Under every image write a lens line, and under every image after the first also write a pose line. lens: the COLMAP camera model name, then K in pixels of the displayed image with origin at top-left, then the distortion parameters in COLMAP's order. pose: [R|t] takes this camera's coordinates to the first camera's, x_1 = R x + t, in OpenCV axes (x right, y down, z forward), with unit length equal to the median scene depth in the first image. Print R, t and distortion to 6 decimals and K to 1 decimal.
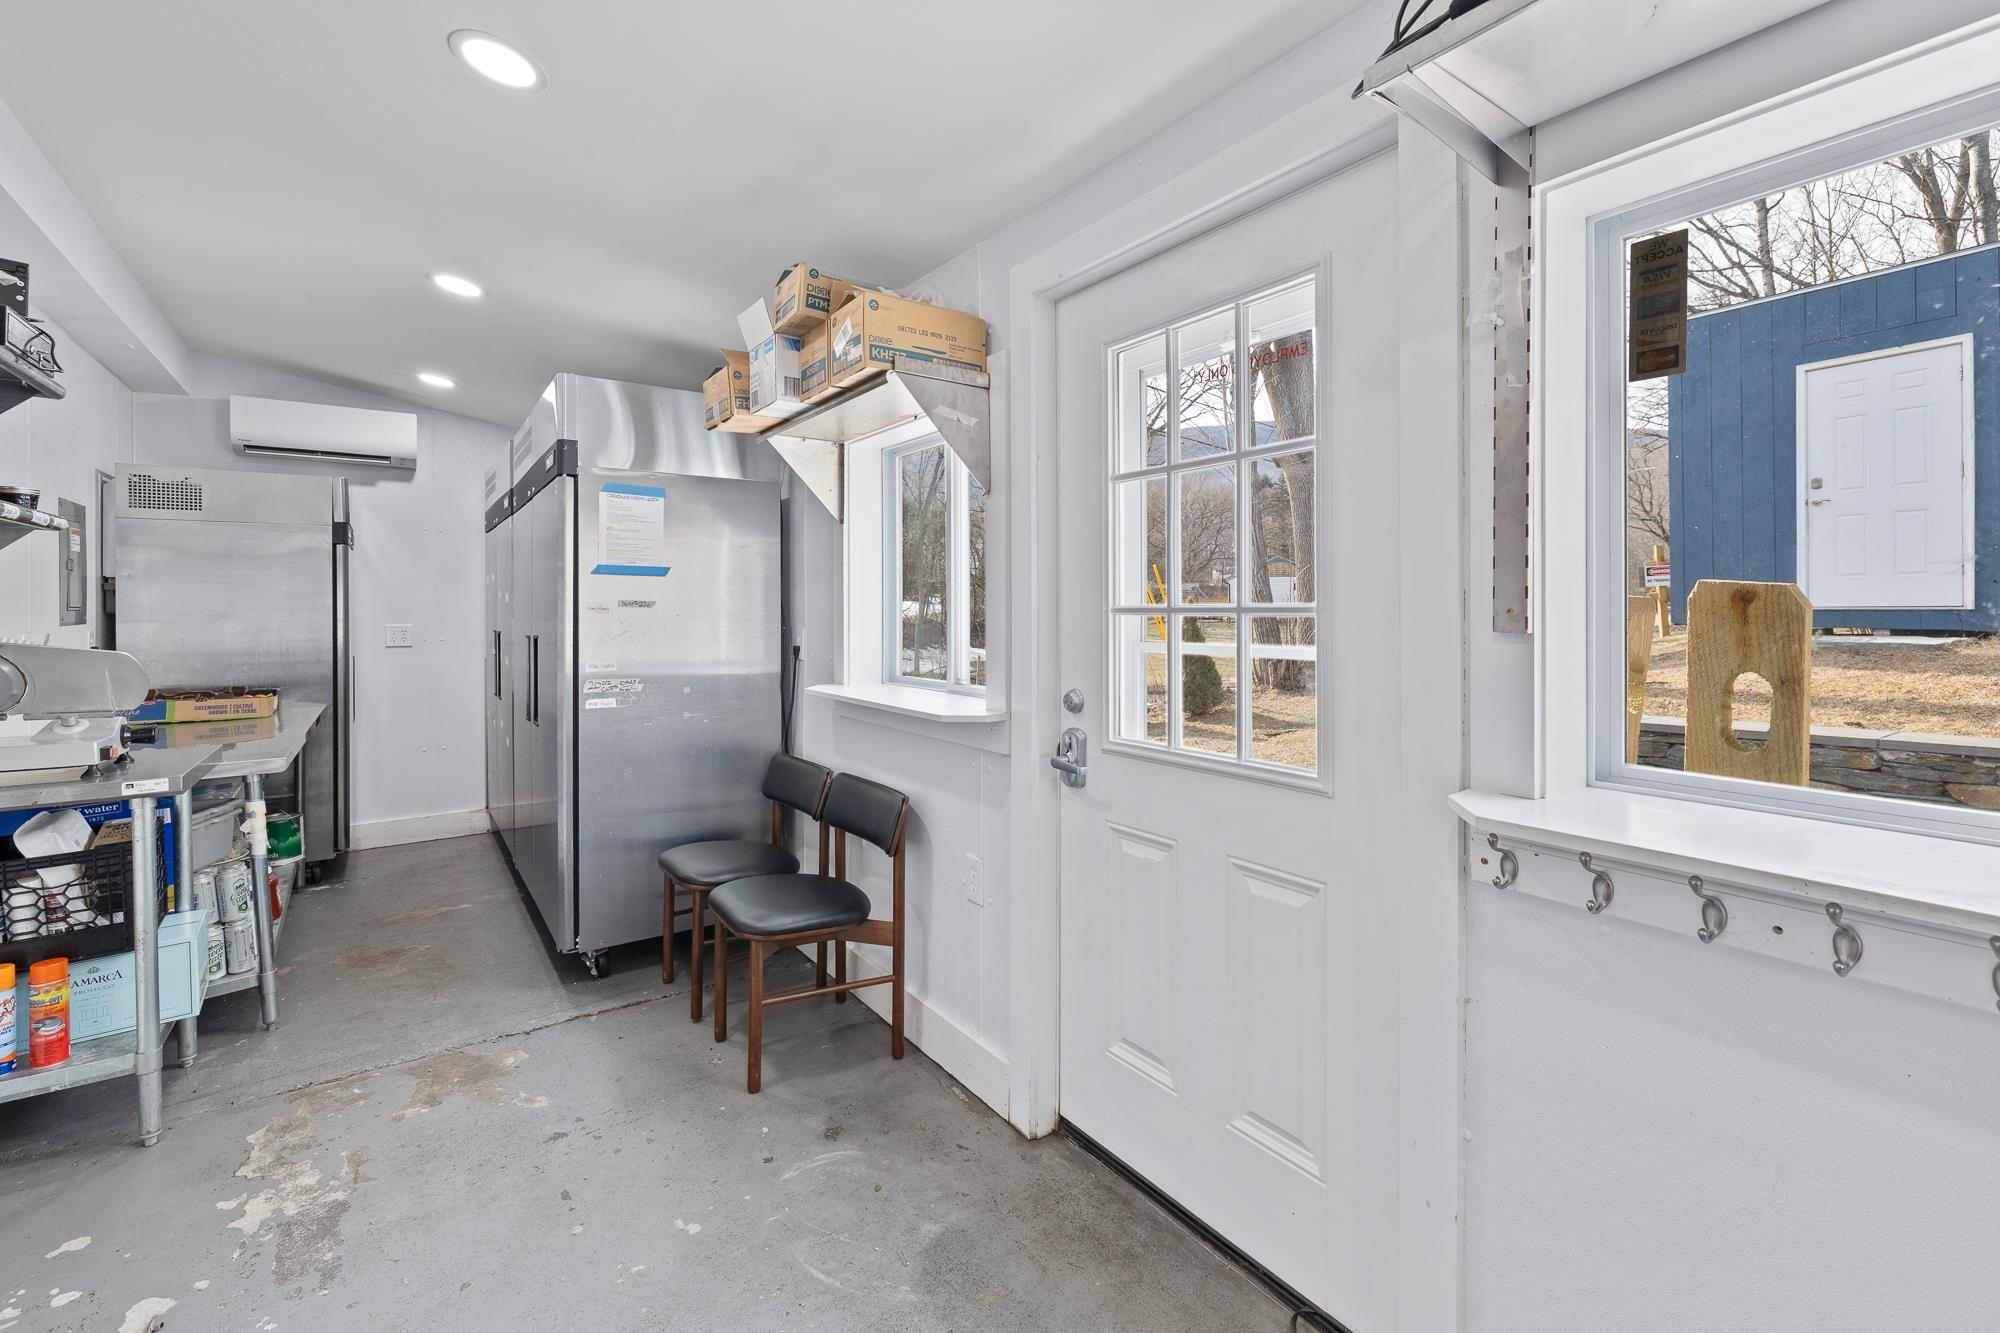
lens RADIAL K [[872.4, 0, 1012.9], [0, 872.4, 616.6], [0, 0, 1]] dist [-0.001459, -0.001395]
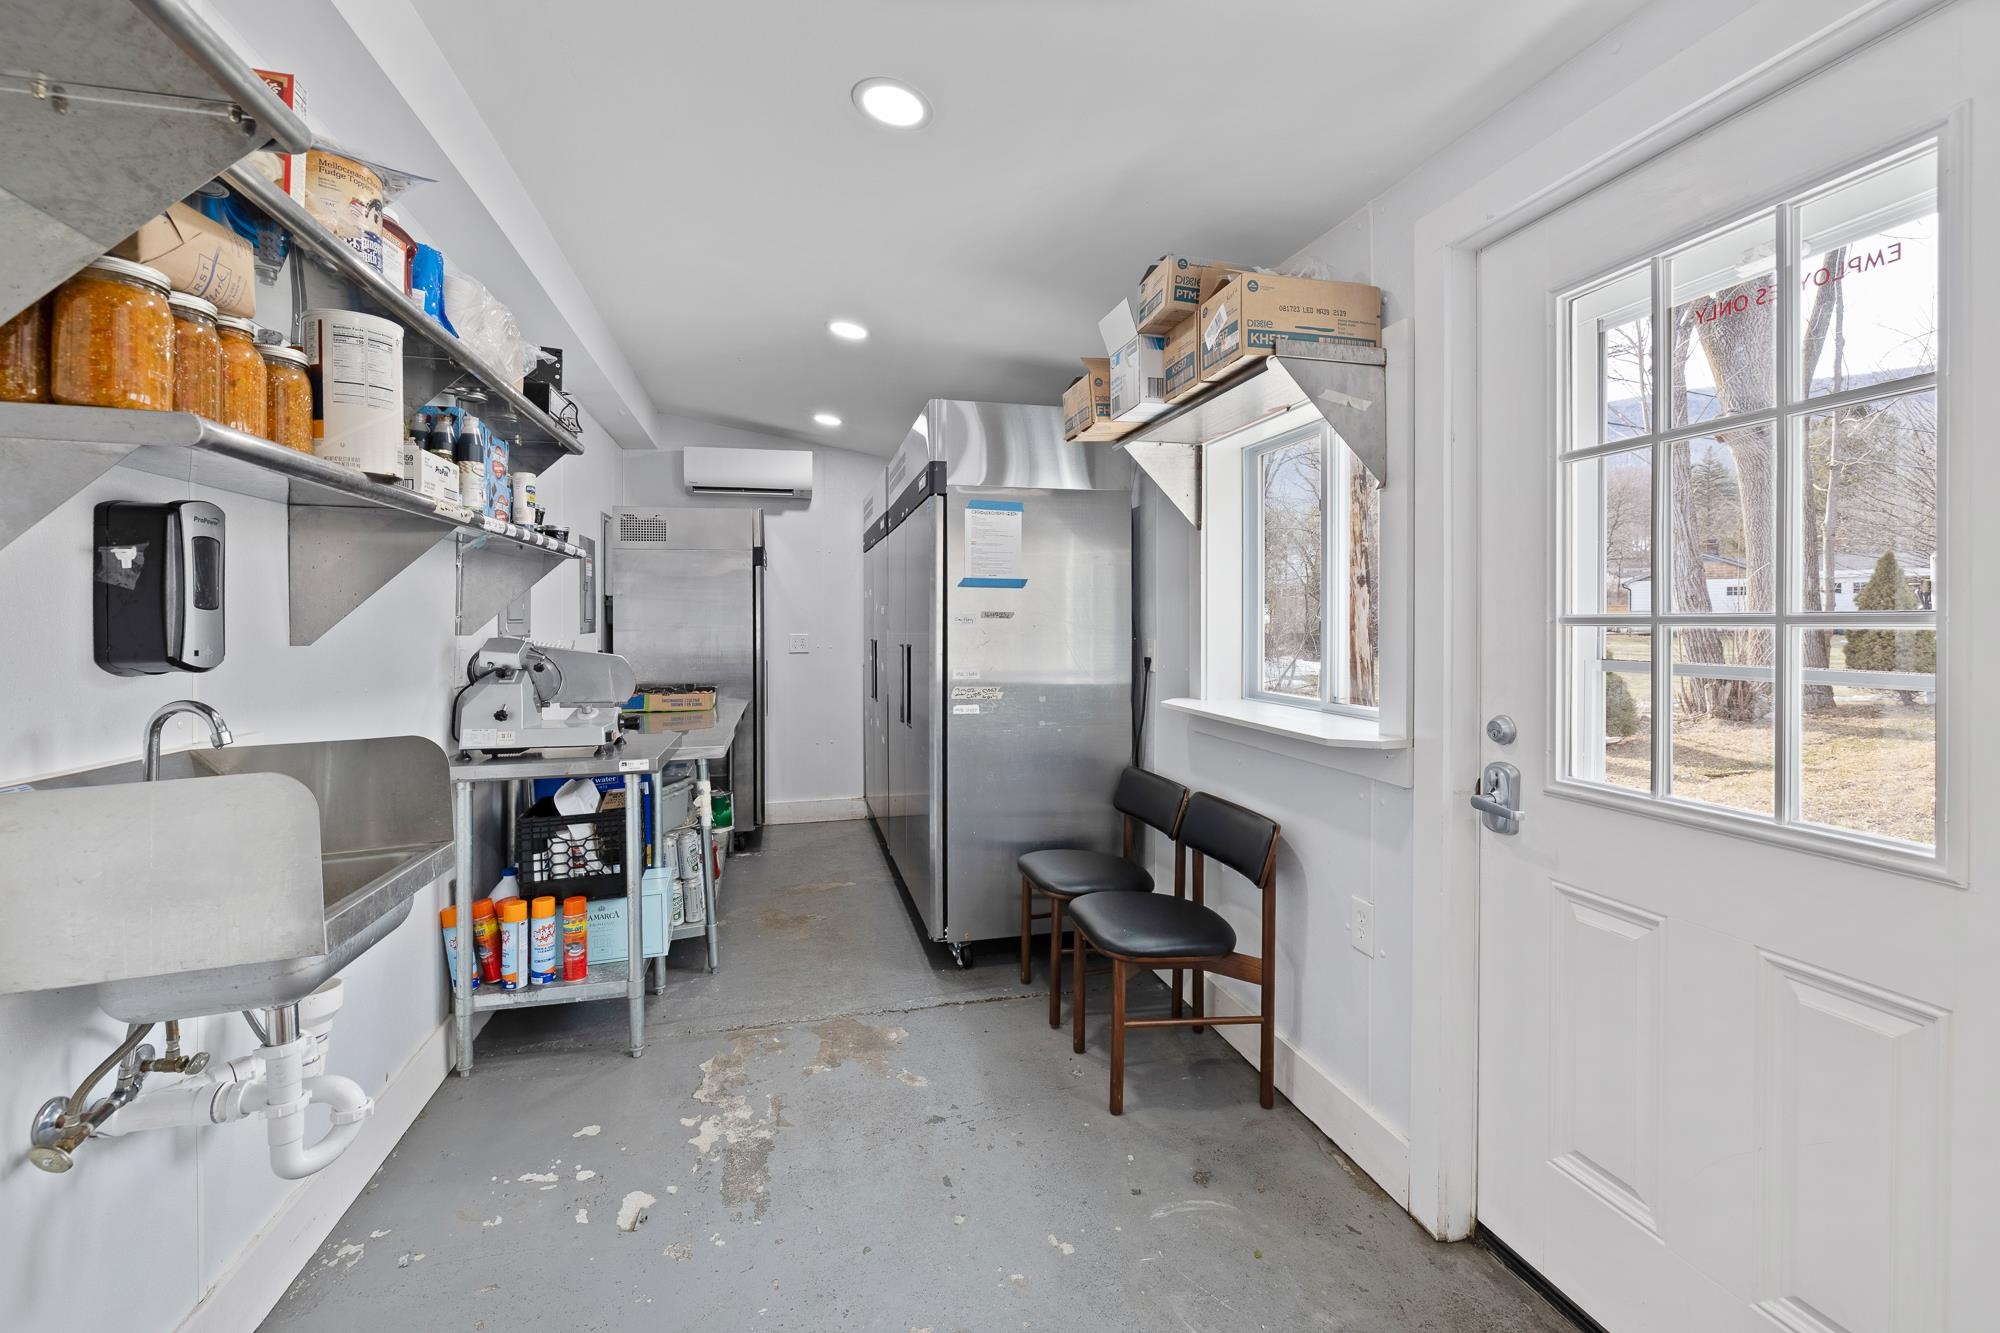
lens RADIAL K [[872.4, 0, 996.7], [0, 872.4, 630.8], [0, 0, 1]] dist [-0.001459, -0.001395]
pose [[0.927443, 0.002404, -0.373957, -0.053622], [-0.000824, 0.999990, 0.004386, -0.000209], [0.373964, -0.003760, 0.927436, 0.042793]]
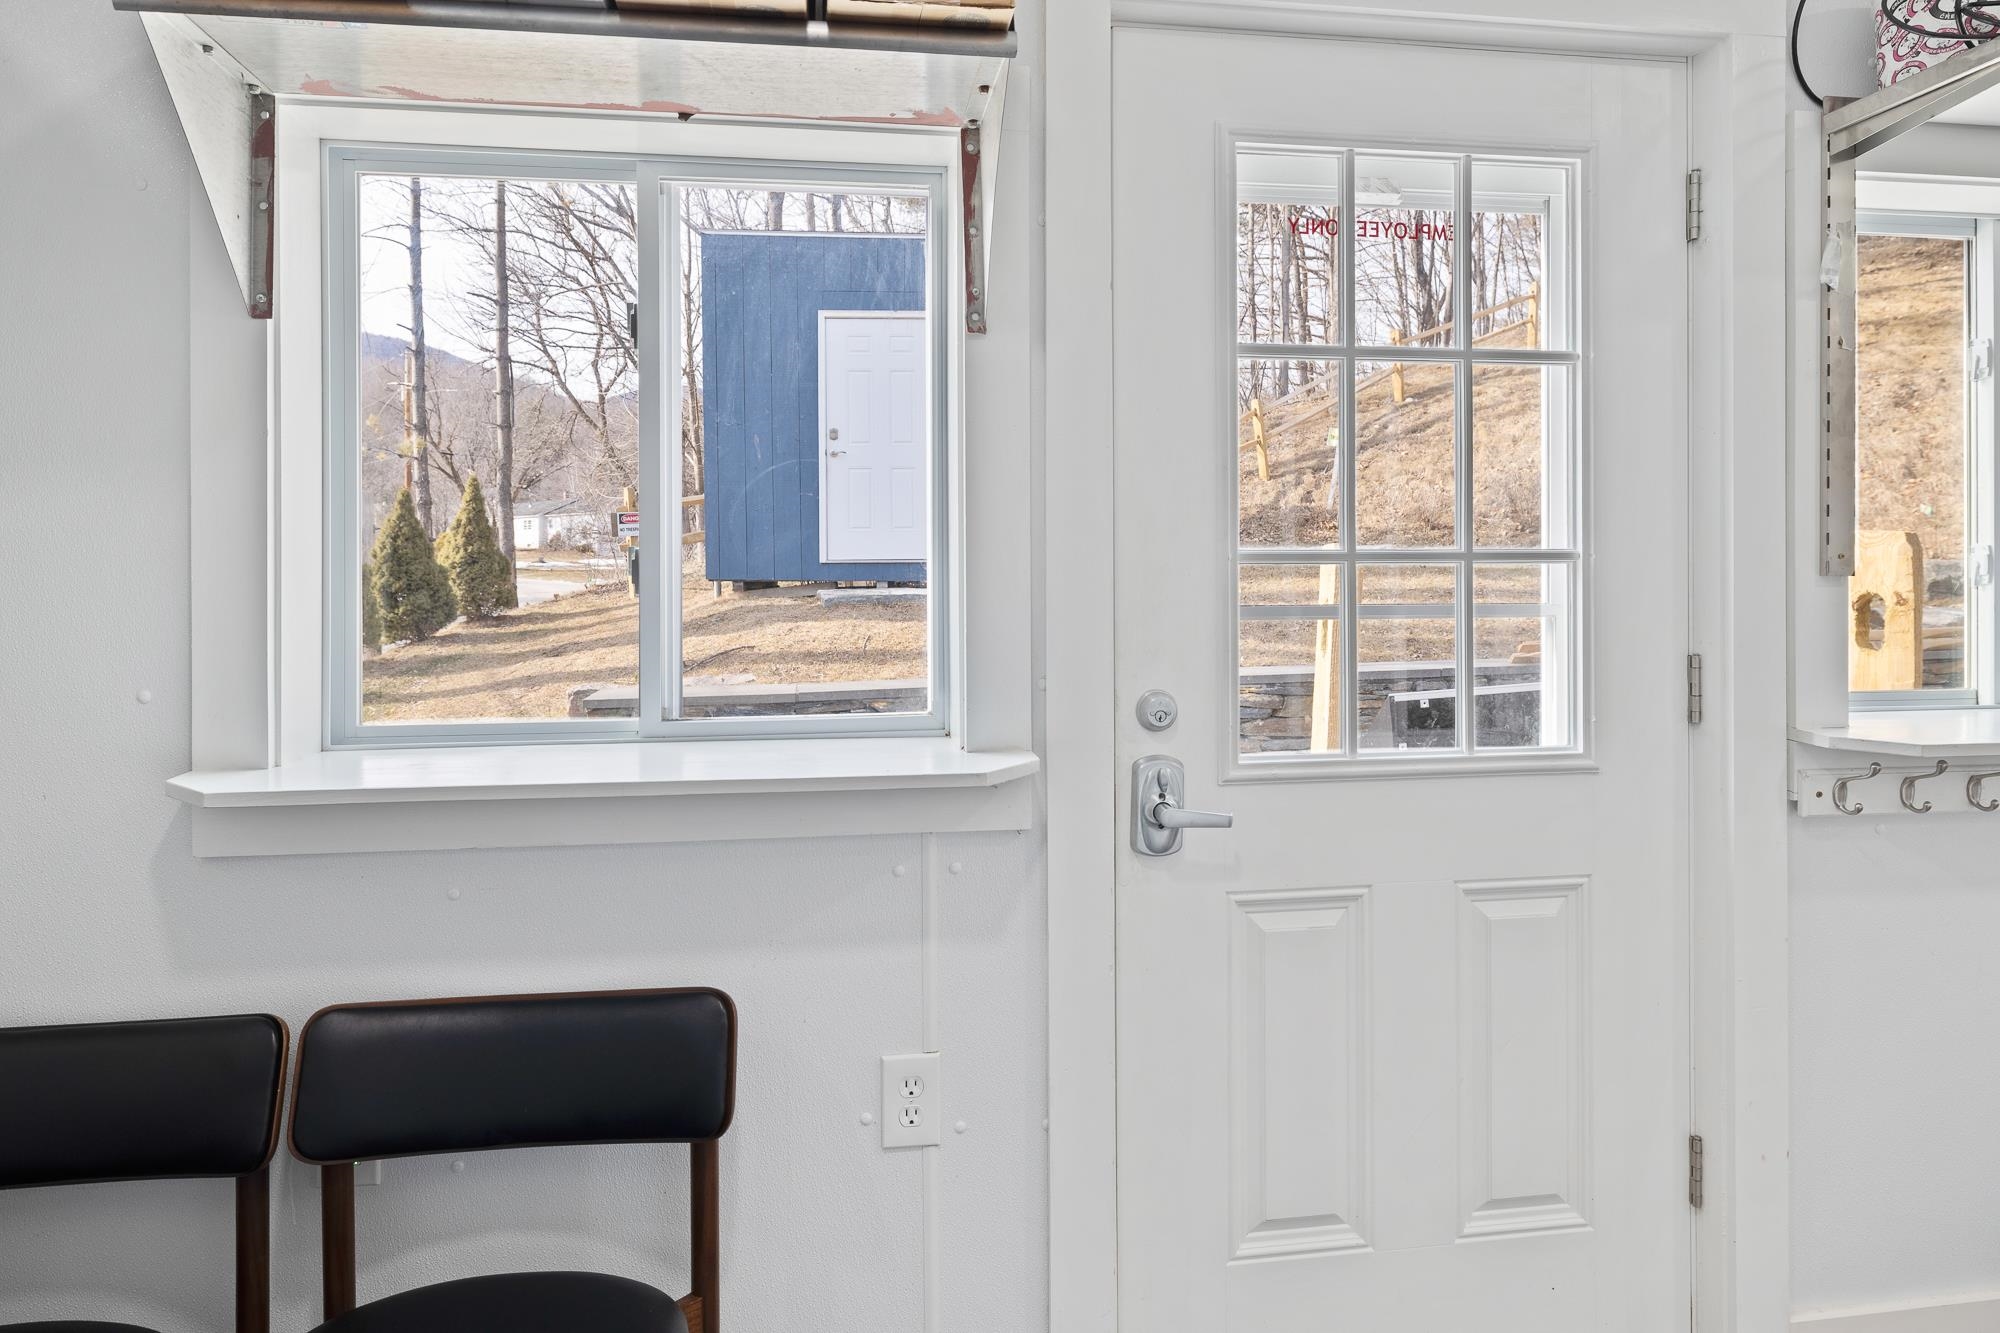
lens RADIAL K [[1216.4, 0, 963.1], [0, 1216.4, 566.4], [0, 0, 1]] dist [-0.008831, 0.002250]
pose [[0.456028, -0.003153, 0.889960, -0.597762], [0.009861, 0.999950, -0.001510, -0.000565], [-0.889911, 0.009464, 0.456036, 0.609583]]
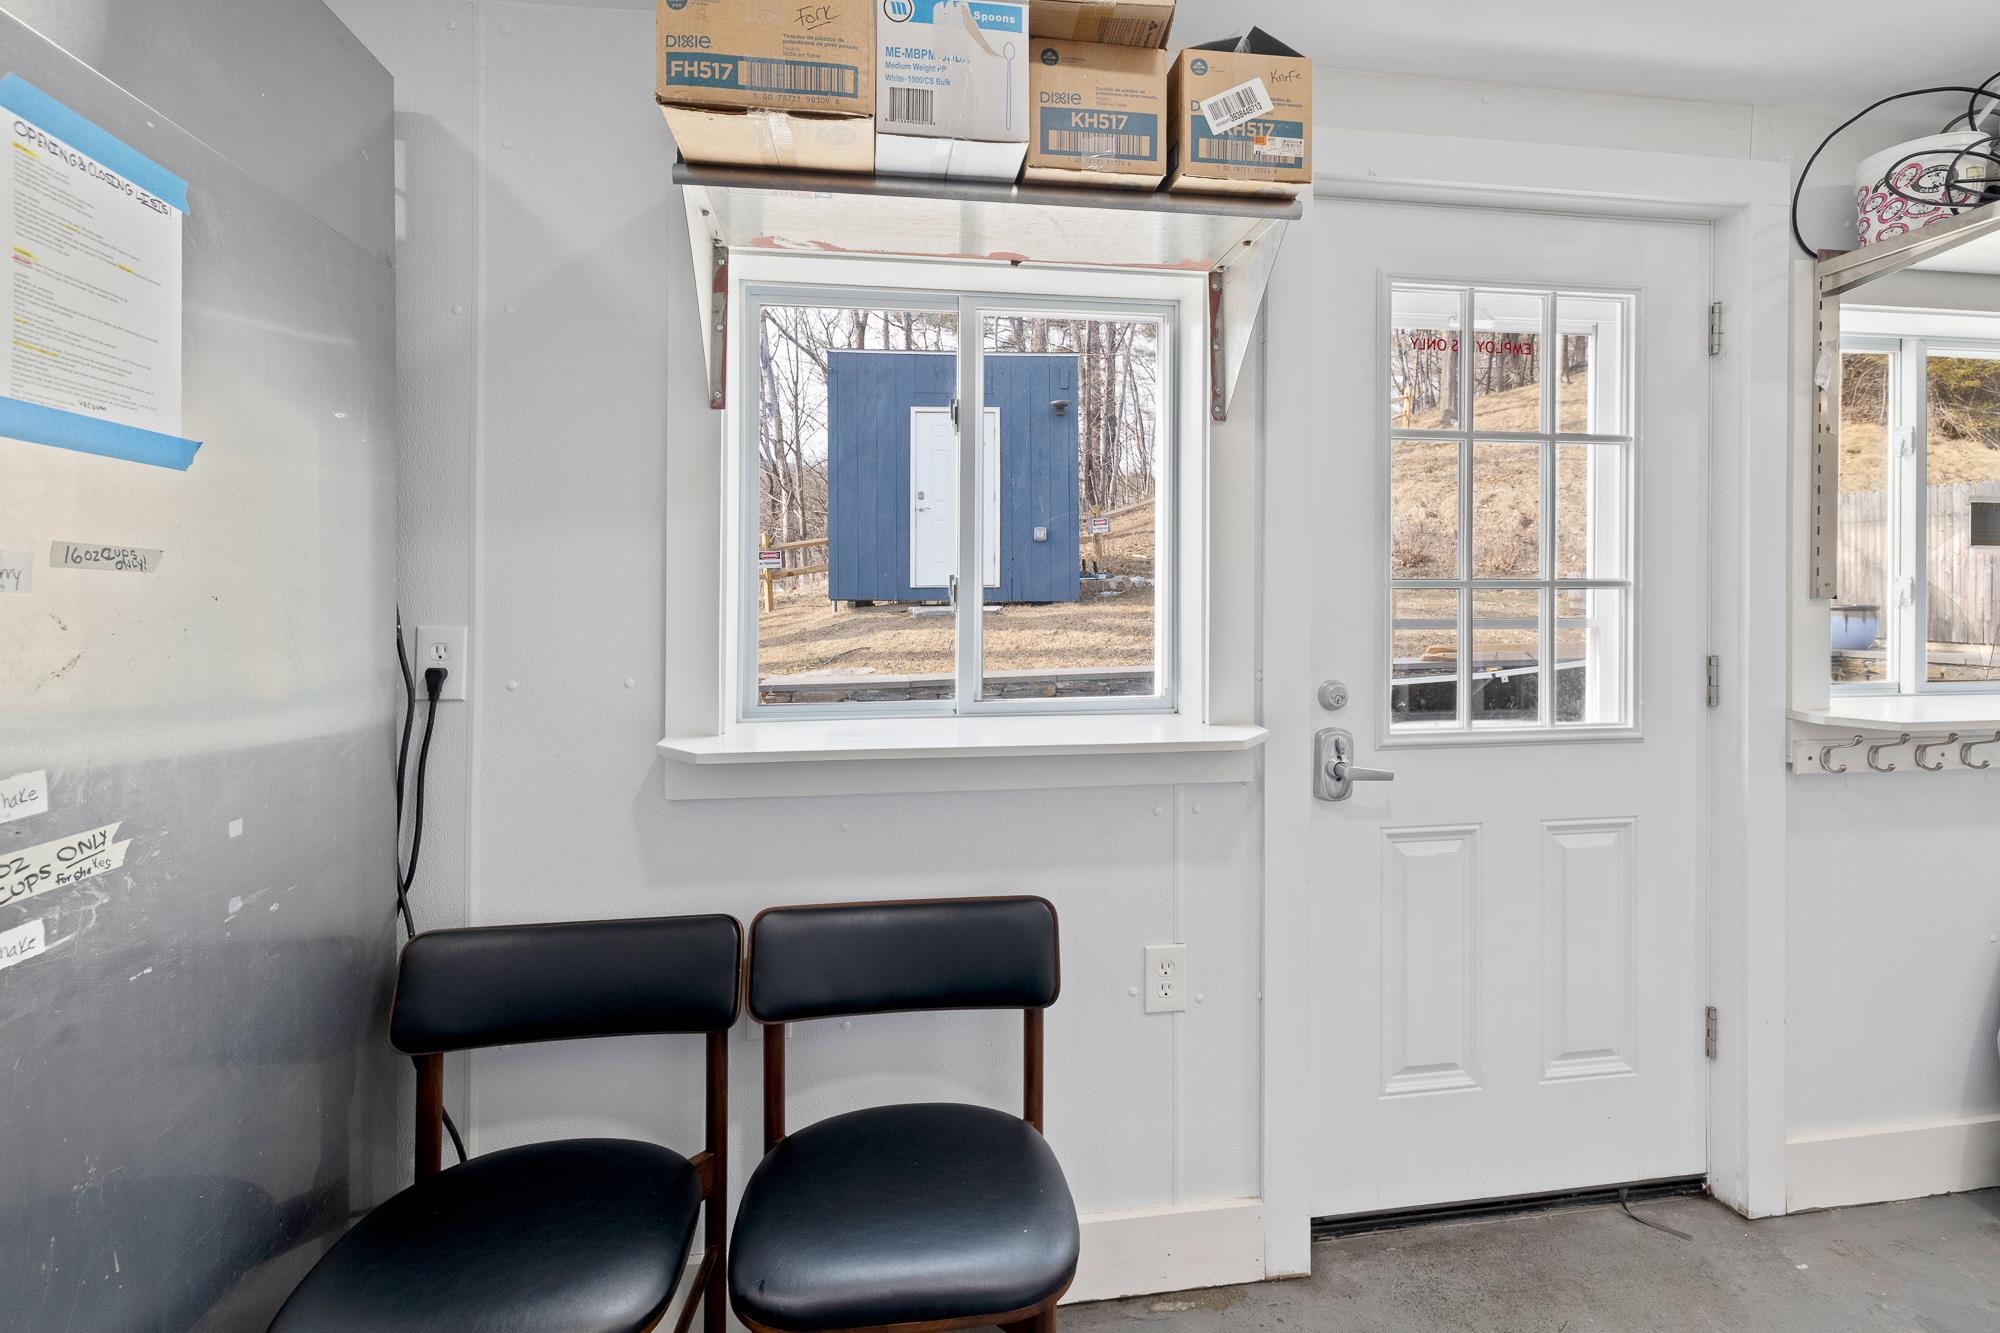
lens RADIAL K [[872.4, 0, 976.4], [0, 872.4, 589.5], [0, 0, 1]] dist [-0.001459, -0.001395]
pose [[0.461549, -0.000919, 0.887114, -0.666645], [0.007263, 0.999970, -0.002743, -0.001657], [-0.887085, 0.007709, 0.461541, 0.757993]]
